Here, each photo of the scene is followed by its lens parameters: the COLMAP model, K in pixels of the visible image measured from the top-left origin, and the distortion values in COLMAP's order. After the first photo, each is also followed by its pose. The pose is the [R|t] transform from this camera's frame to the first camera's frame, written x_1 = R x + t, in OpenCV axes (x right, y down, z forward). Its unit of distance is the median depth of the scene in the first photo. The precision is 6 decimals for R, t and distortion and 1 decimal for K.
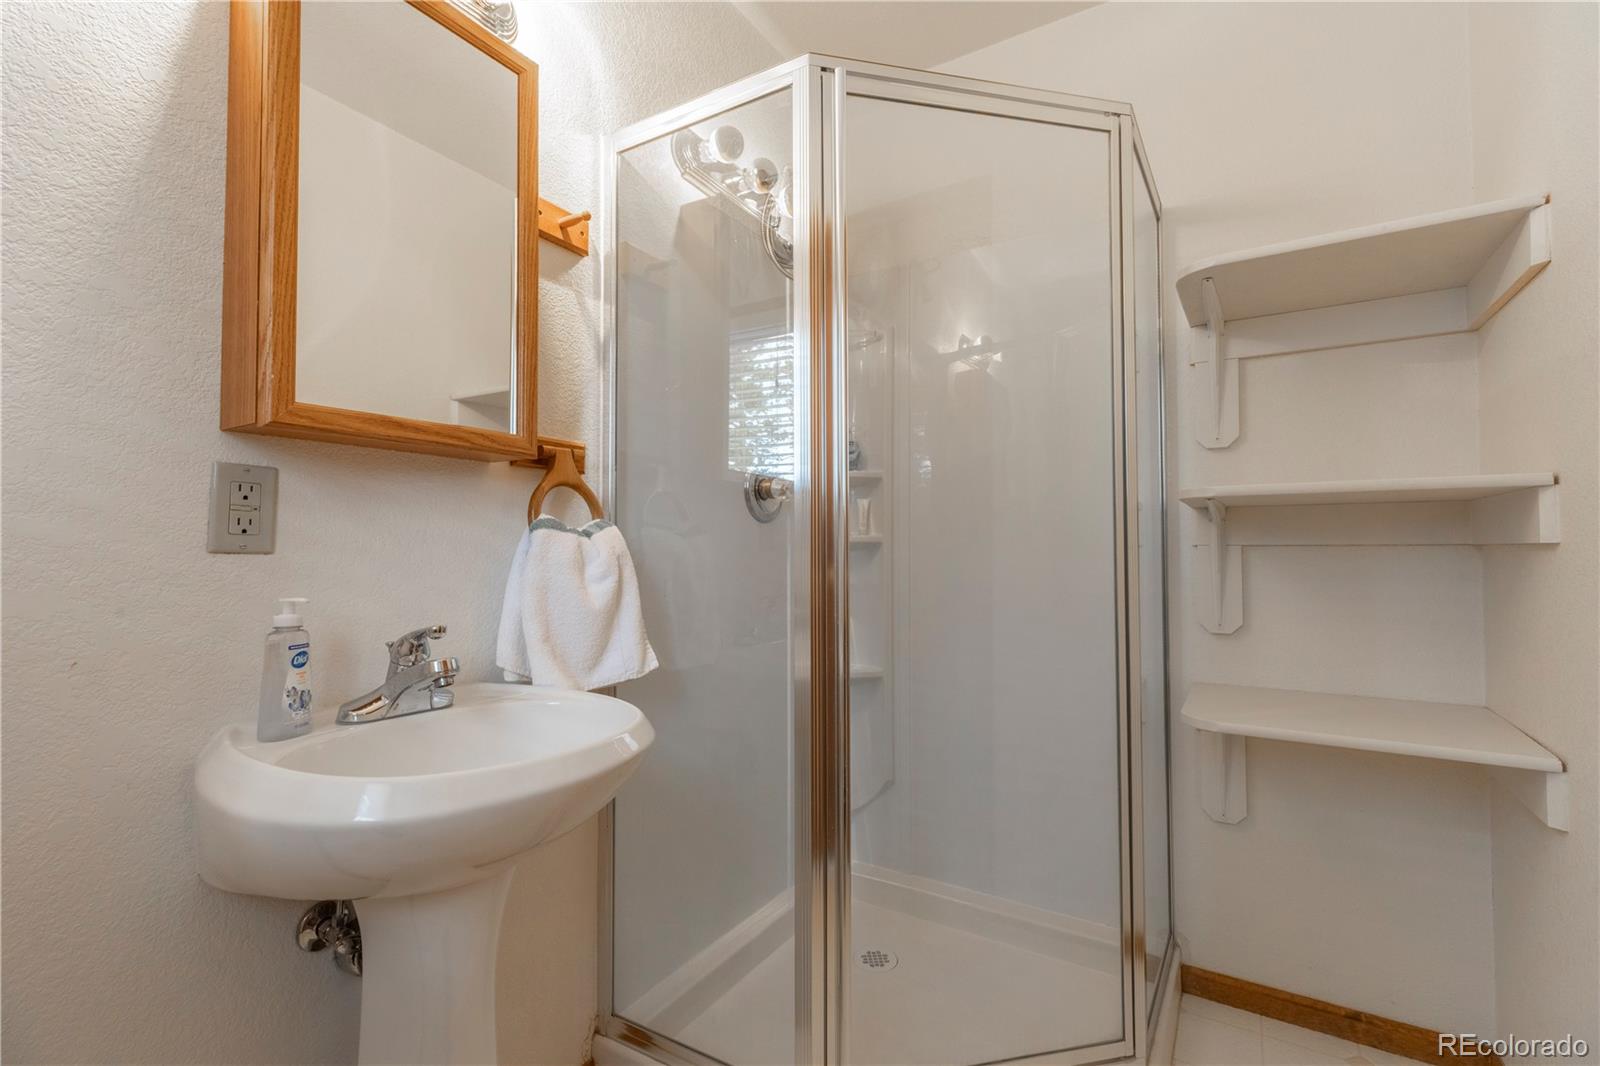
lens RADIAL K [[721.5, 0, 799.9], [0, 721.5, 527.1], [0, 0, 1]] dist [0.002700, 0.000225]
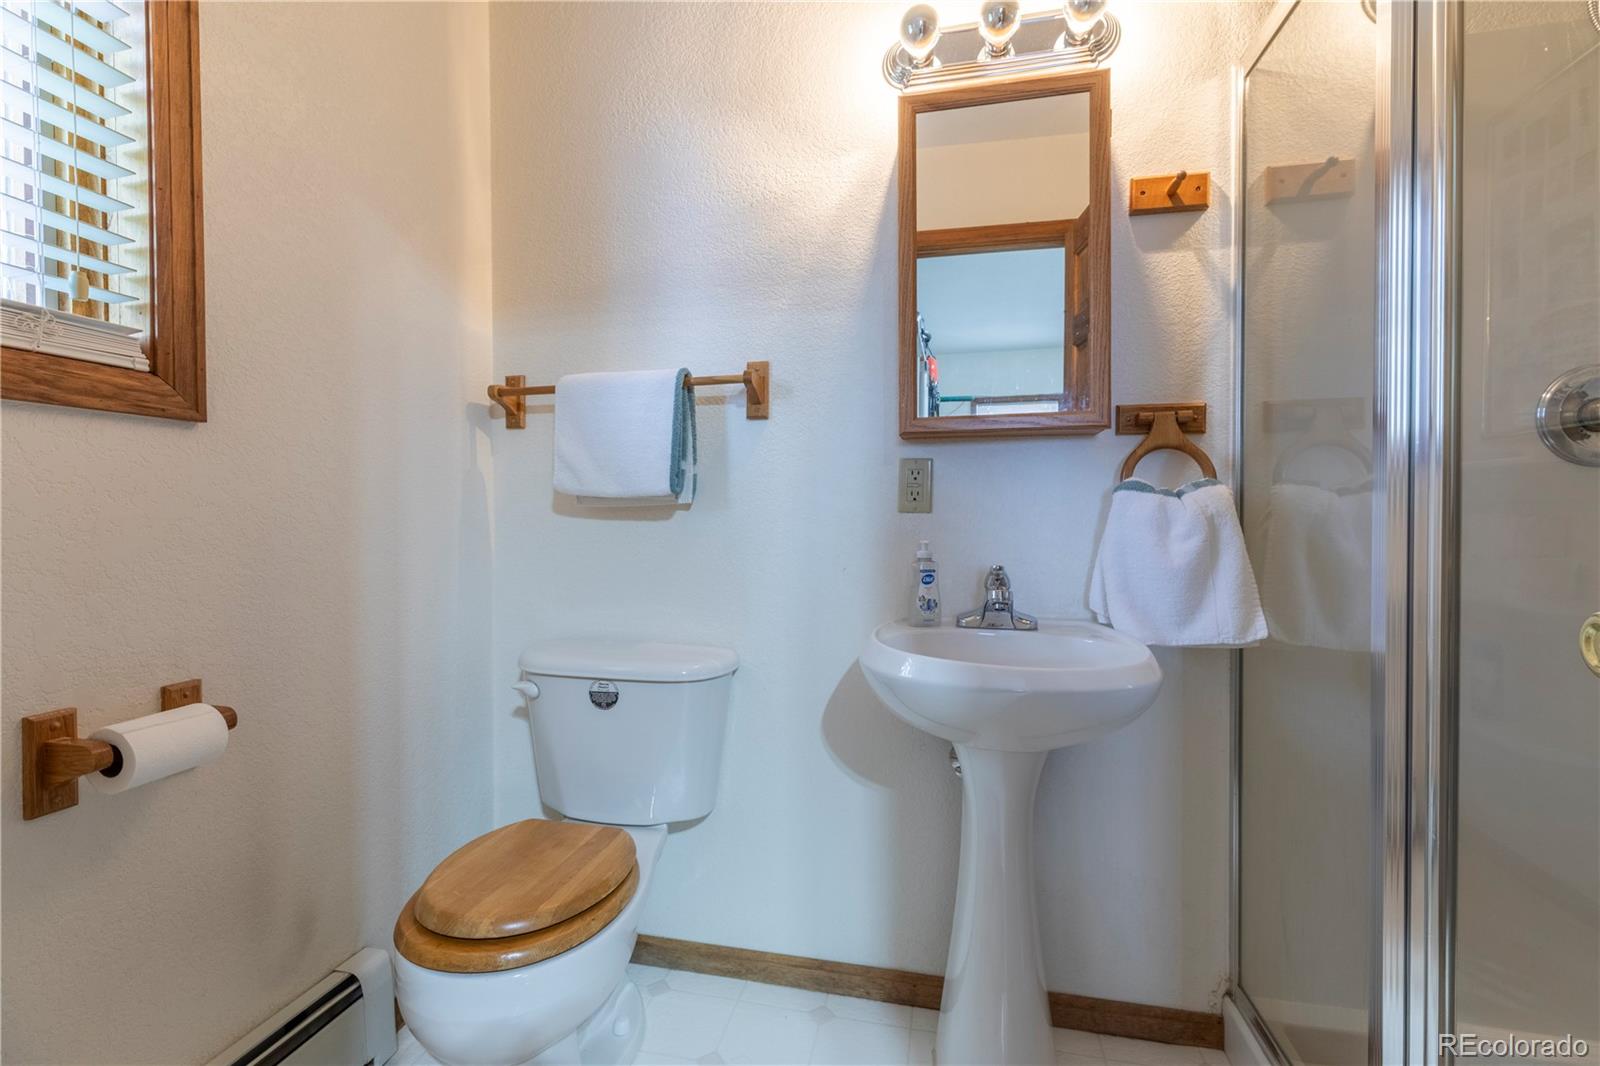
lens RADIAL K [[721.5, 0, 799.9], [0, 721.5, 527.1], [0, 0, 1]] dist [0.002700, 0.000225]
pose [[0.320673, 0.017759, -0.947023, 0.519697], [0.032585, 0.999026, 0.029768, 0.008936], [0.946629, -0.040405, 0.319782, 0.168715]]
